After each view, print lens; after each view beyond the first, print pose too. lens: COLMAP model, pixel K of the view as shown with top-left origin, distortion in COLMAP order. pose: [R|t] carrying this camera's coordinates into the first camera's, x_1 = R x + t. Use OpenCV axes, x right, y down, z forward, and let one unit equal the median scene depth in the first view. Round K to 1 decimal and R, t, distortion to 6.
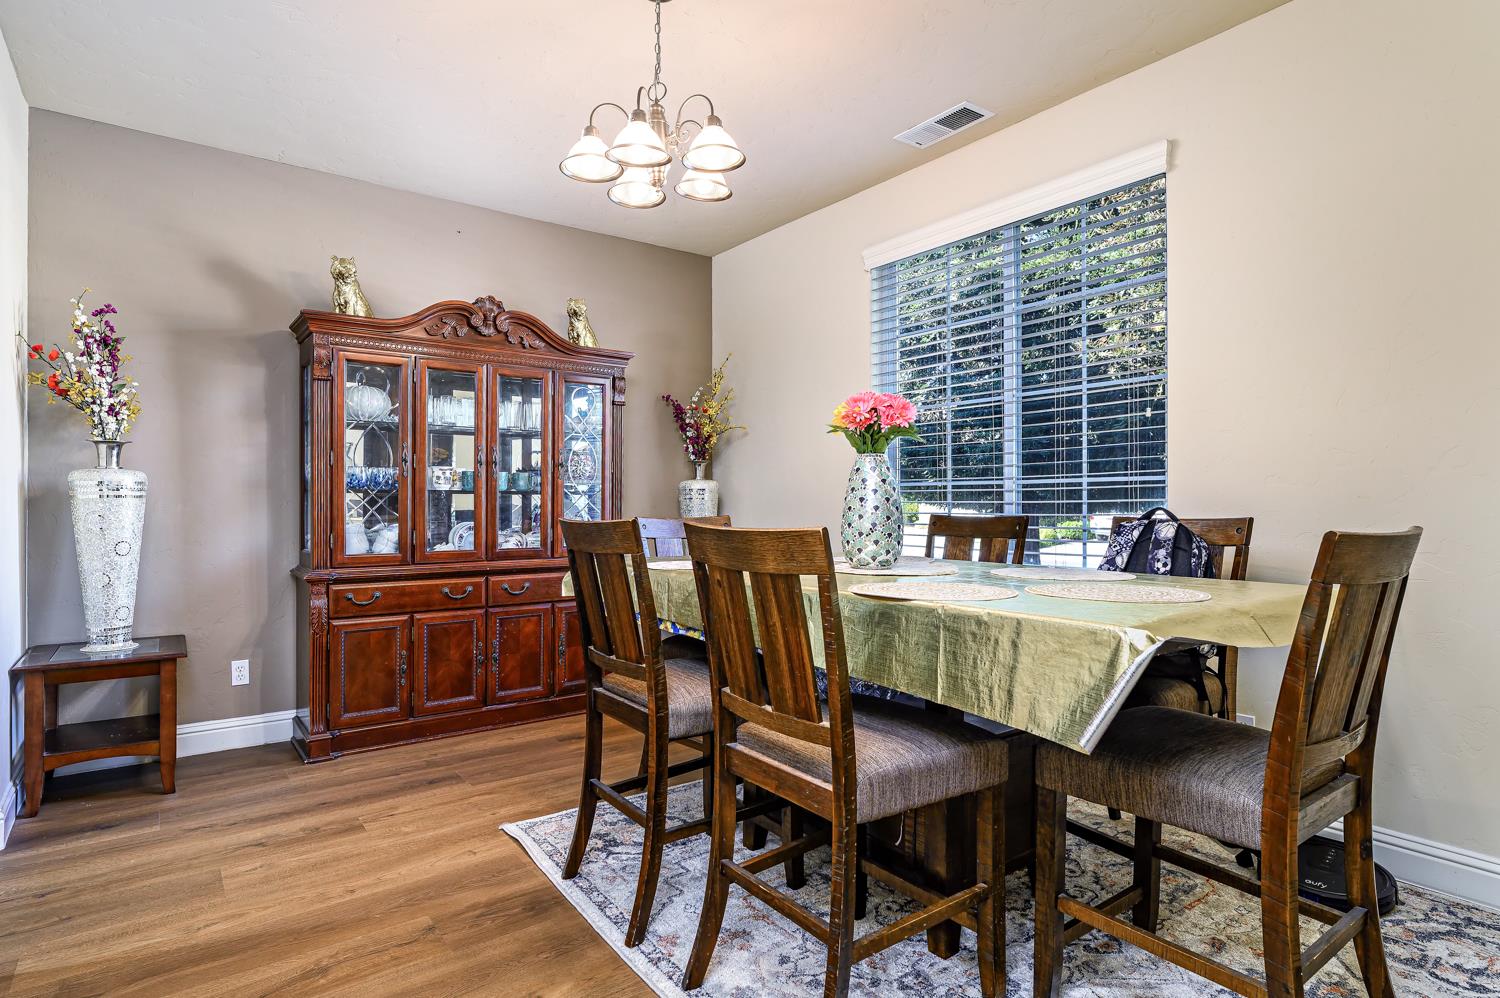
lens RADIAL K [[804.2, 0, 749.2], [0, 804.2, 502.8], [0, 0, 1]] dist [0.001775, -0.001231]
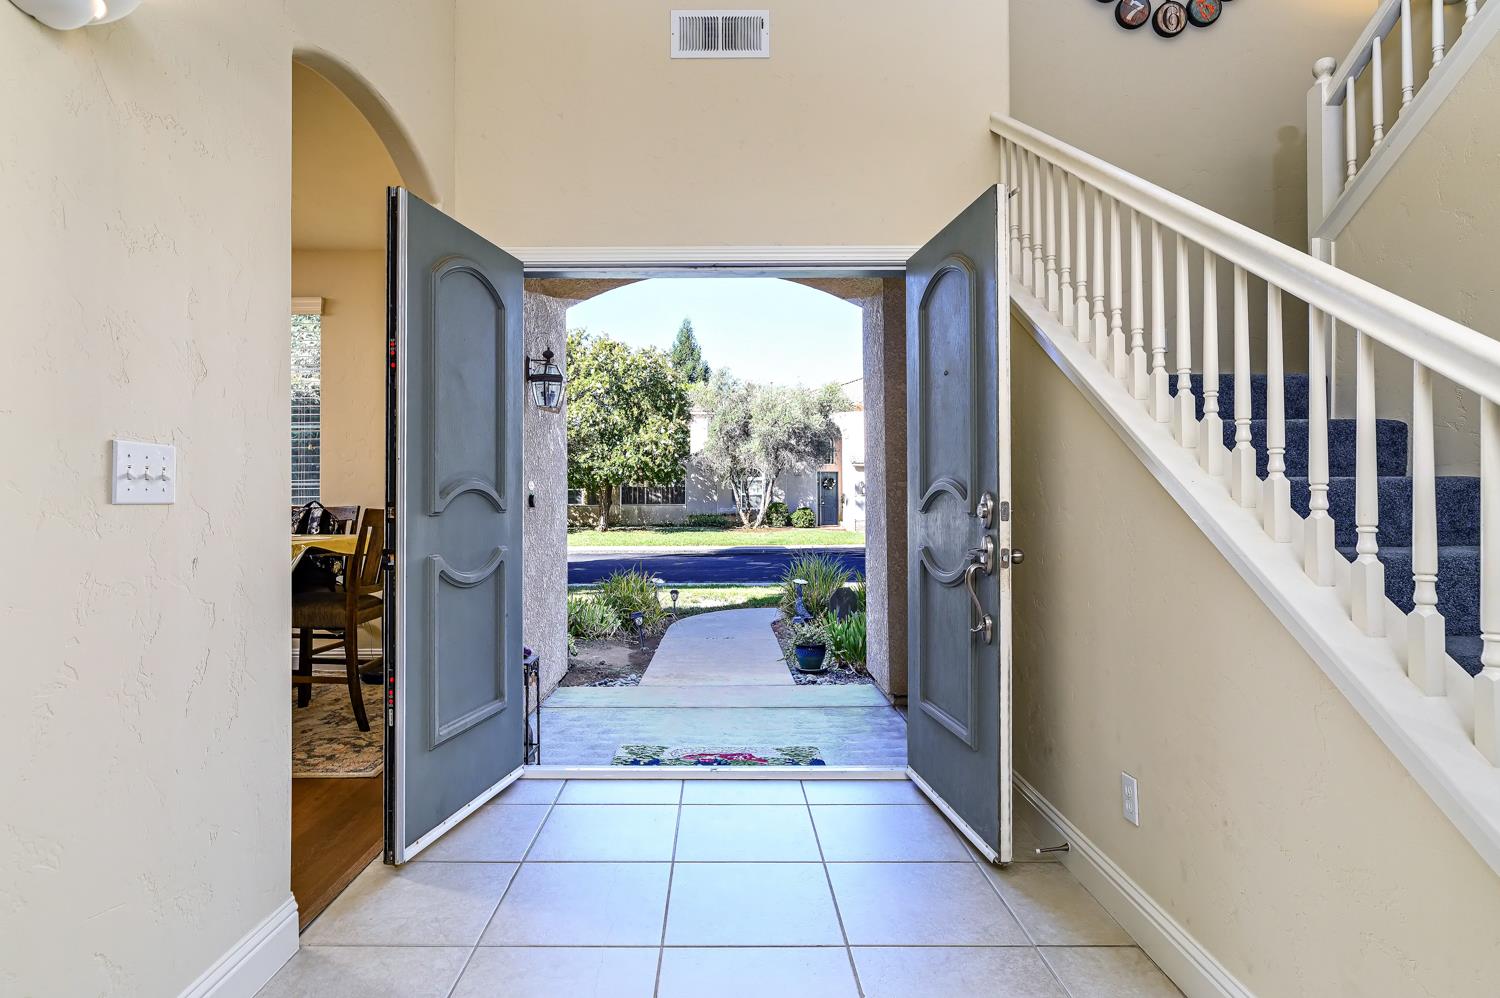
lens RADIAL K [[804.2, 0, 744.2], [0, 804.2, 492.1], [0, 0, 1]] dist [0.001775, -0.001231]
pose [[0.589880, 0.008970, 0.807441, -0.421268], [-0.002228, 0.999953, -0.009481, 0.000941], [-0.807488, 0.003793, 0.589872, -0.931386]]
